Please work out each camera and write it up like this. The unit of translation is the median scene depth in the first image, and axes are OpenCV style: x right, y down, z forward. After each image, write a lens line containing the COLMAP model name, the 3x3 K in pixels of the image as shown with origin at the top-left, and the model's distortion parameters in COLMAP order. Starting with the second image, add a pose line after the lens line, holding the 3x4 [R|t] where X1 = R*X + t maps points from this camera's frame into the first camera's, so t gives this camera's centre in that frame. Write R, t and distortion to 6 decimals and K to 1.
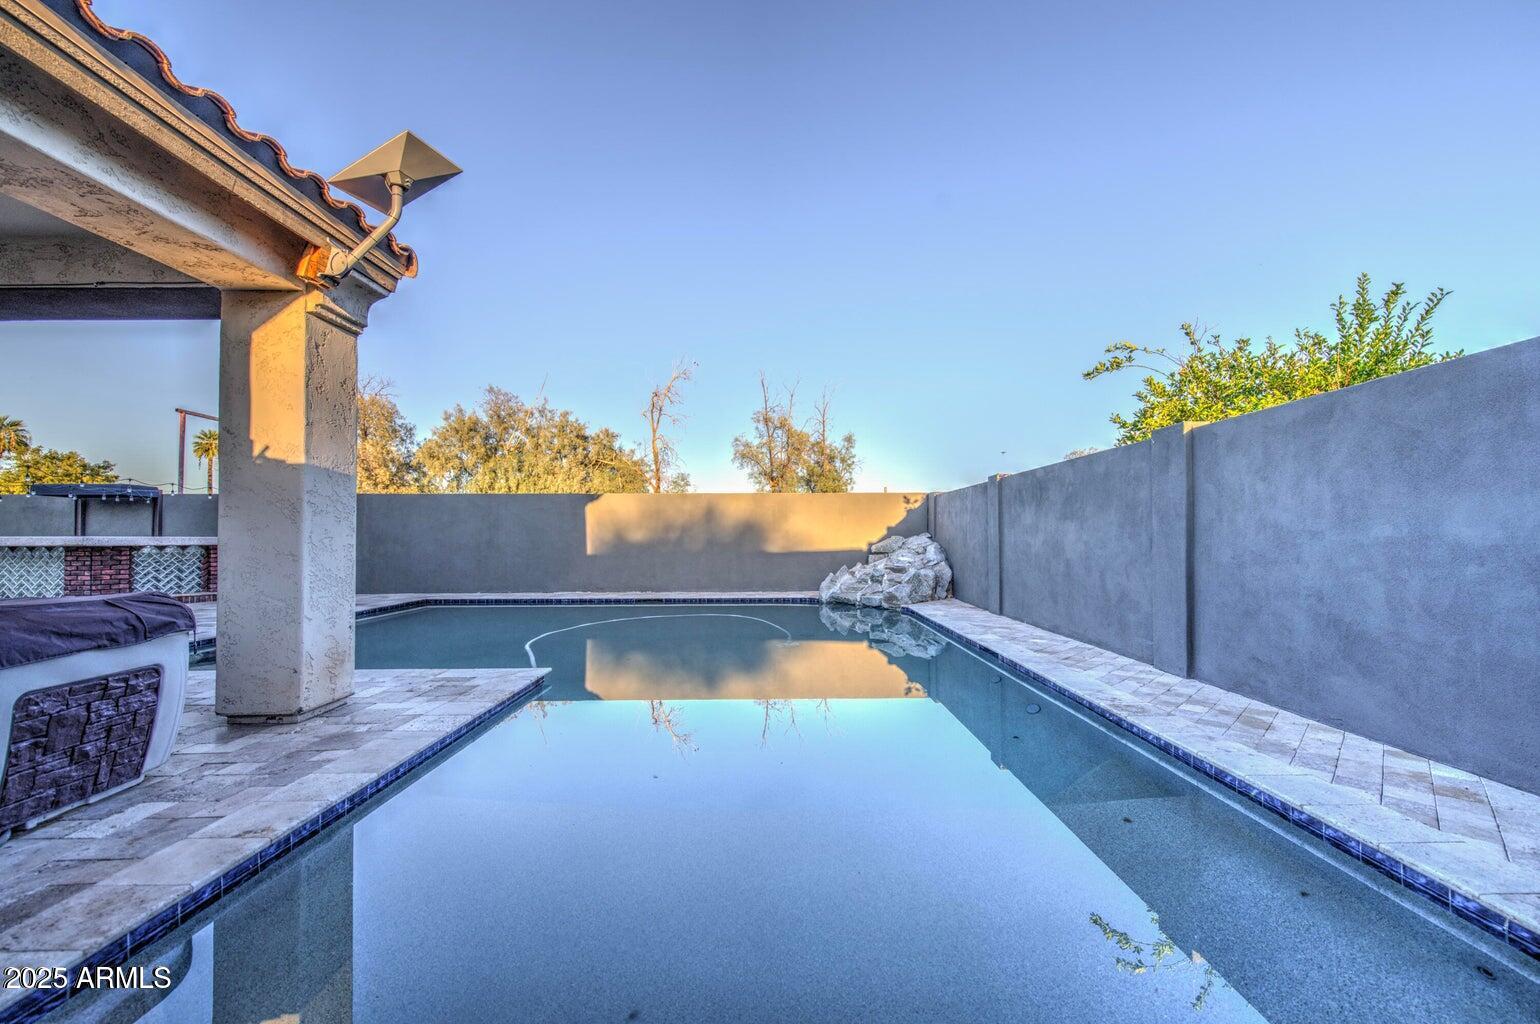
lens RADIAL K [[621.0, 0, 782.9], [0, 621.0, 524.8], [0, 0, 1]] dist [-0.001387, -0.002612]
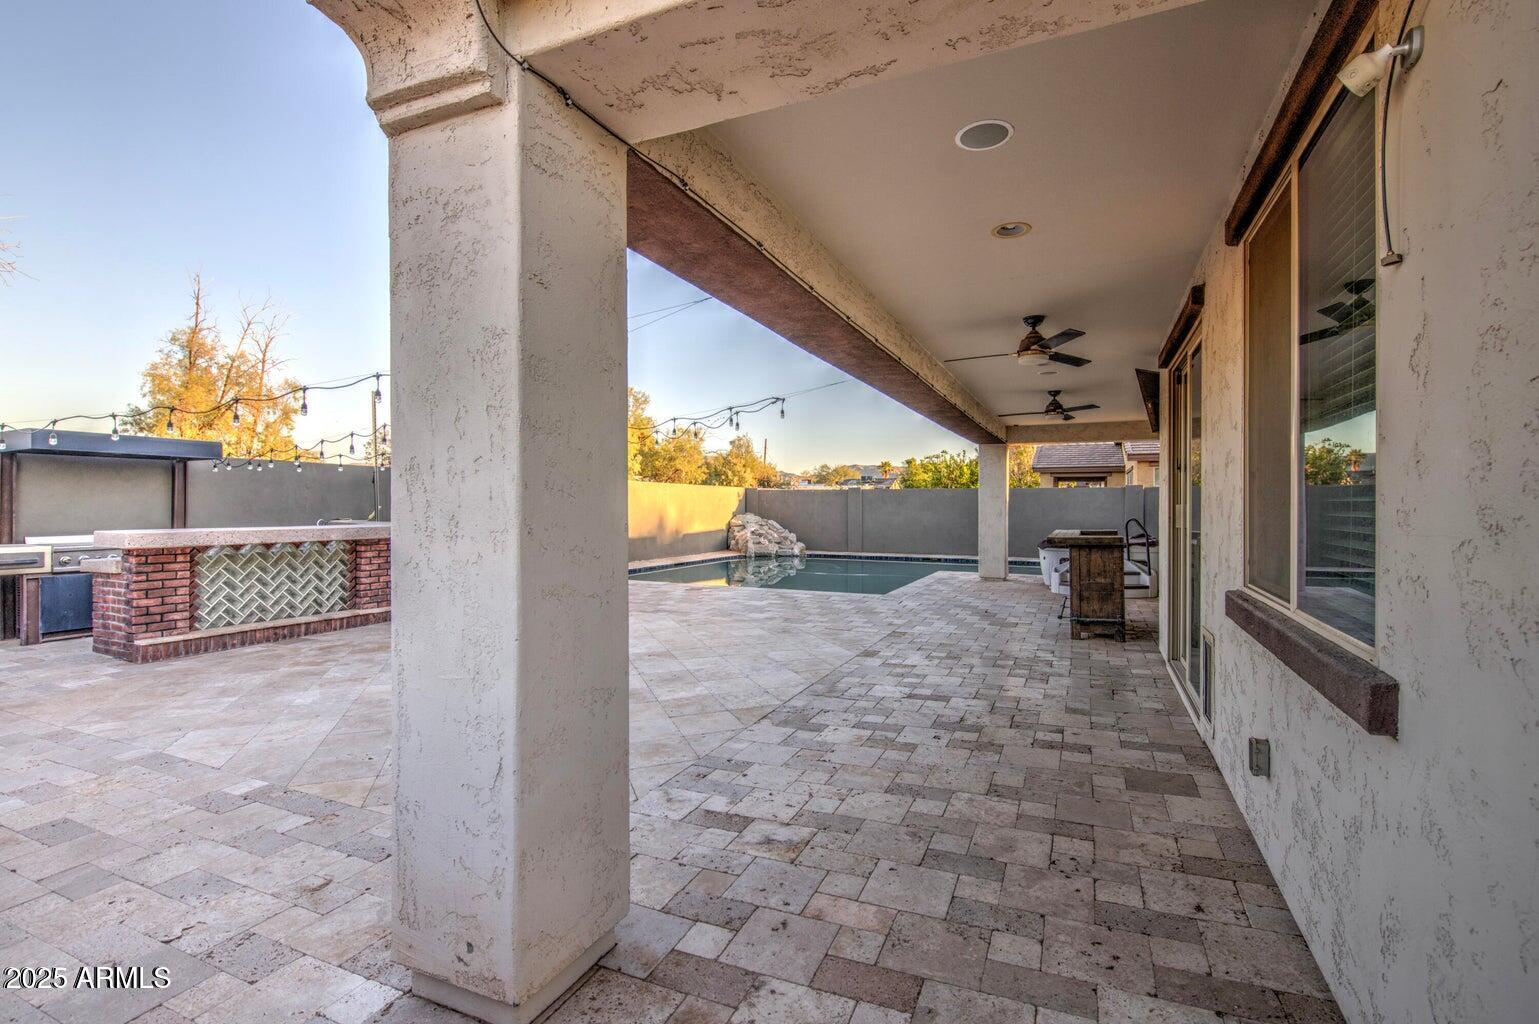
lens RADIAL K [[682.7, 0, 770.4], [0, 682.7, 507.6], [0, 0, 1]] dist [-0.002379, -0.001409]
pose [[0.426540, 0.001101, 0.904468, -1.373100], [-0.023857, 0.999665, 0.010034, -0.019458], [-0.904154, -0.025858, 0.426423, 0.184427]]
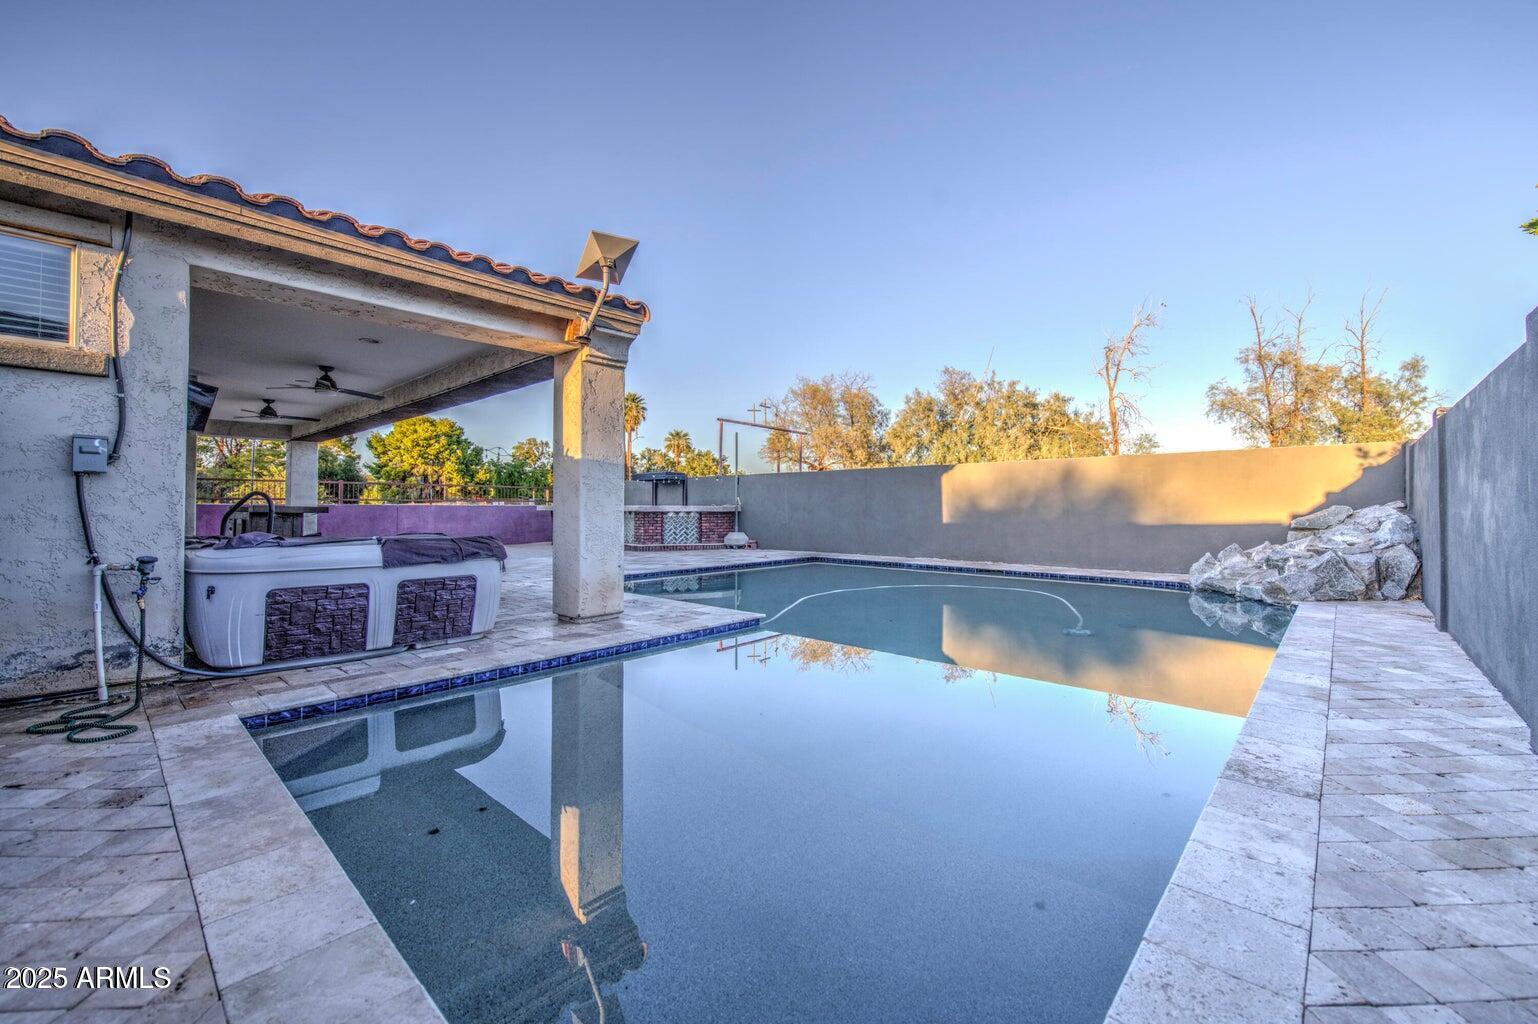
lens RADIAL K [[620.2, 0, 788.3], [0, 620.2, 498.9], [0, 0, 1]] dist [-0.001387, -0.002612]
pose [[0.733084, -0.007105, -0.680101, 0.201955], [0.012121, 0.999923, 0.002619, 0.001438], [0.680030, -0.010164, 0.733114, 0.062514]]
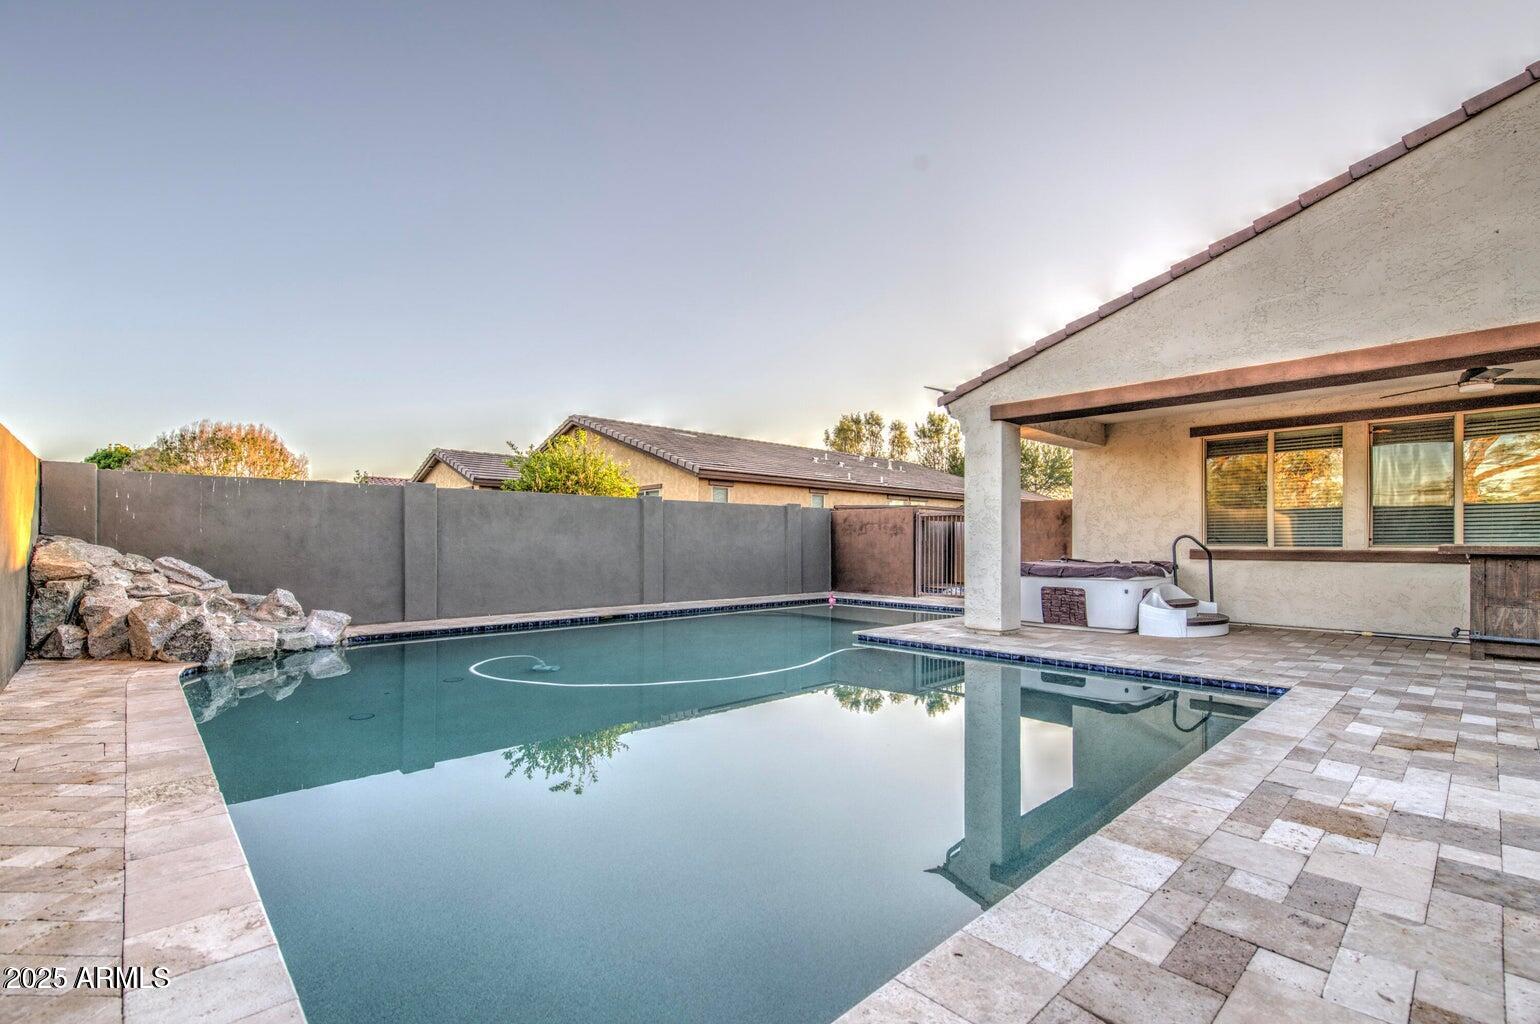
lens RADIAL K [[683.1, 0, 784.4], [0, 683.1, 544.4], [0, 0, 1]] dist [-0.002379, -0.001409]
pose [[-0.676661, 0.004259, 0.736282, -0.613445], [-0.011953, 0.999788, -0.016768, 0.022696], [-0.736197, -0.020147, -0.676467, 0.939716]]
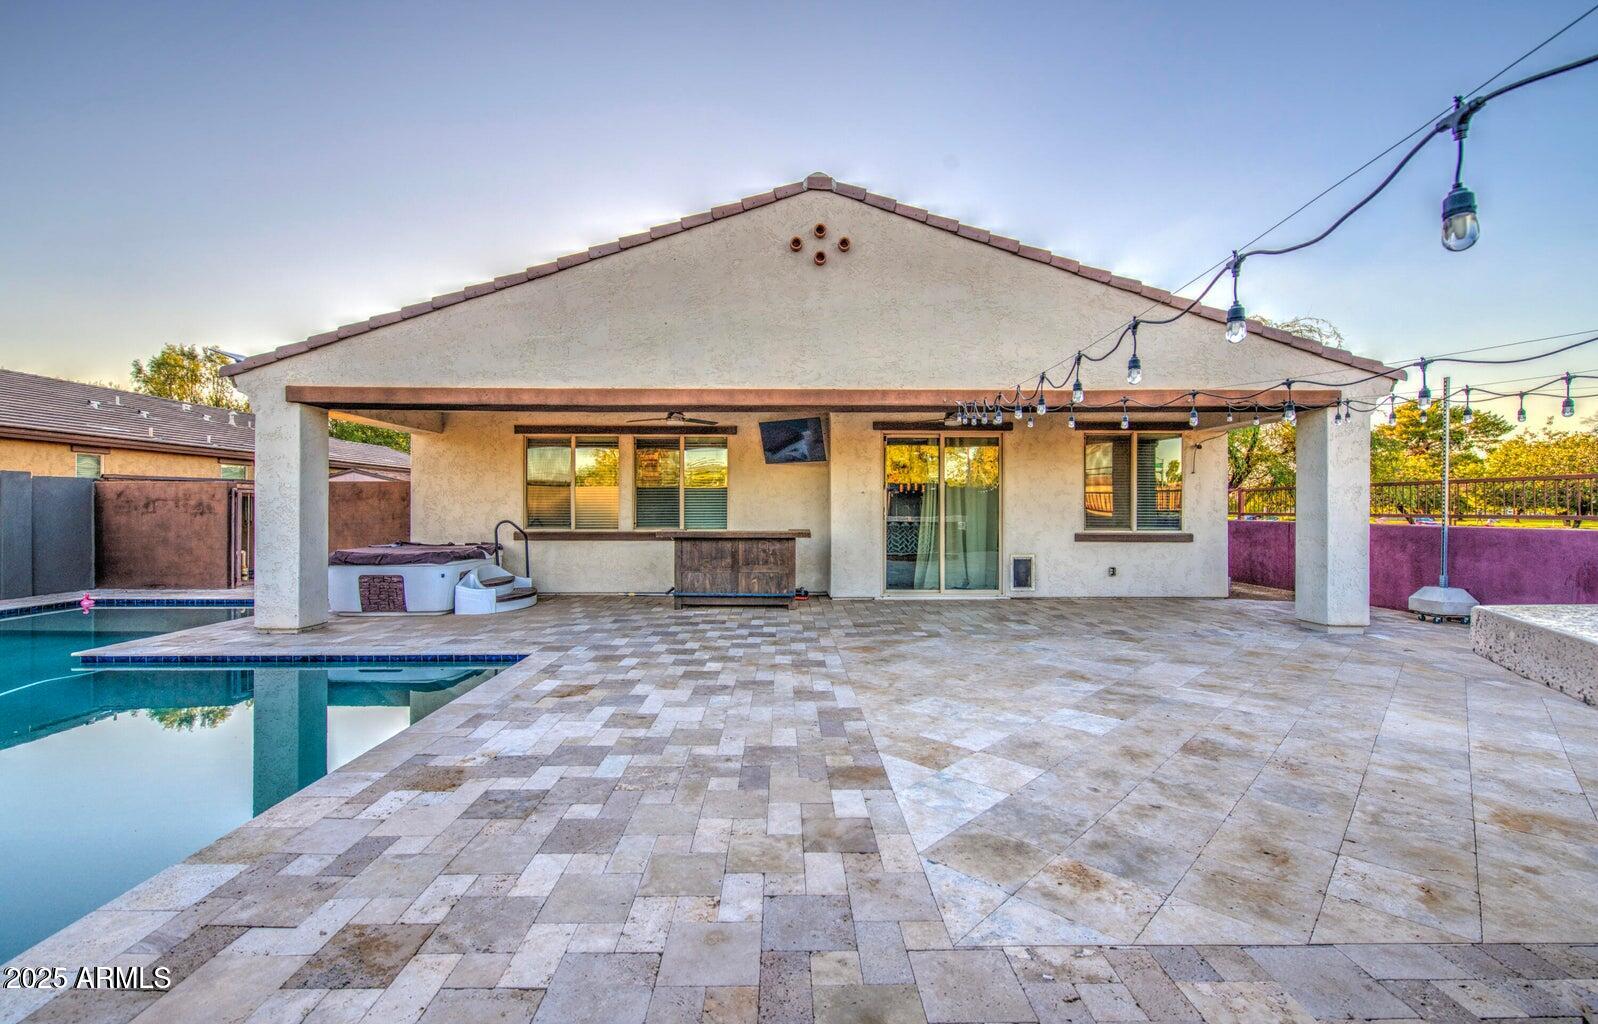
lens RADIAL K [[667.4, 0, 796.8], [0, 667.4, 508.3], [0, 0, 1]] dist [-0.008517, -0.000231]
pose [[-0.999974, 0.006826, -0.002116, -0.719538], [0.006866, 0.999782, -0.019698, -0.000982], [0.001981, -0.019712, -0.999804, 0.941232]]
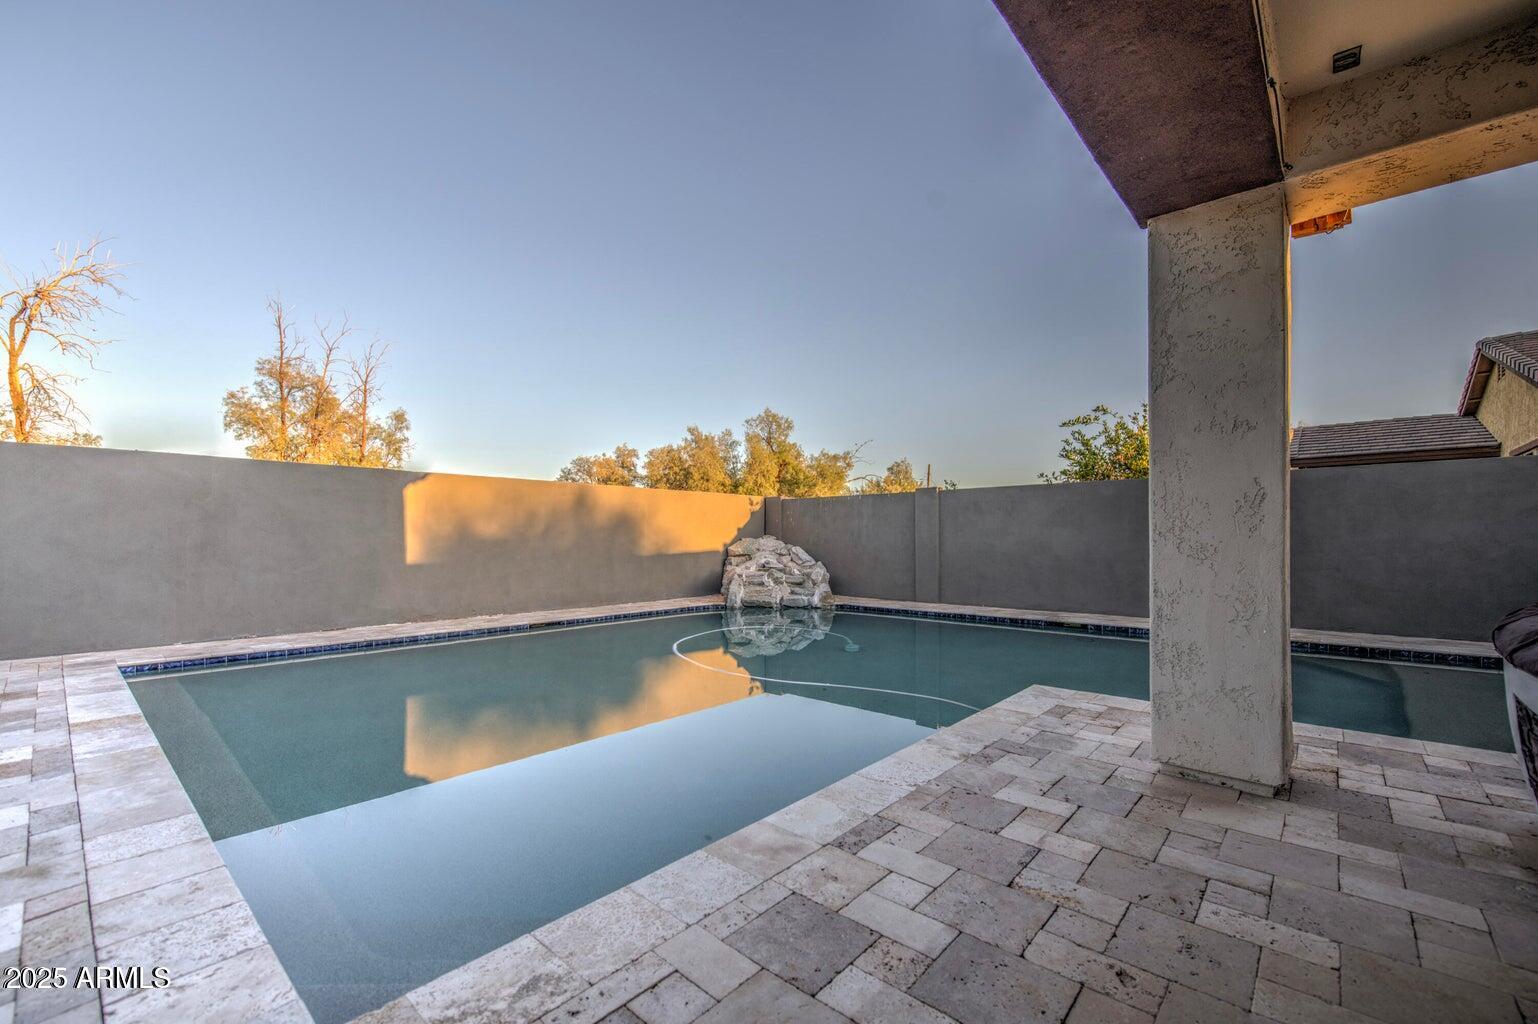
lens RADIAL K [[632.2, 0, 768.1], [0, 632.2, 525.1], [0, 0, 1]] dist [0.002003, 0.000273]
pose [[0.676078, 0.017964, 0.736611, -0.549218], [-0.015662, 0.999827, -0.010009, 0.007603], [-0.736664, -0.004770, 0.676242, 0.286519]]
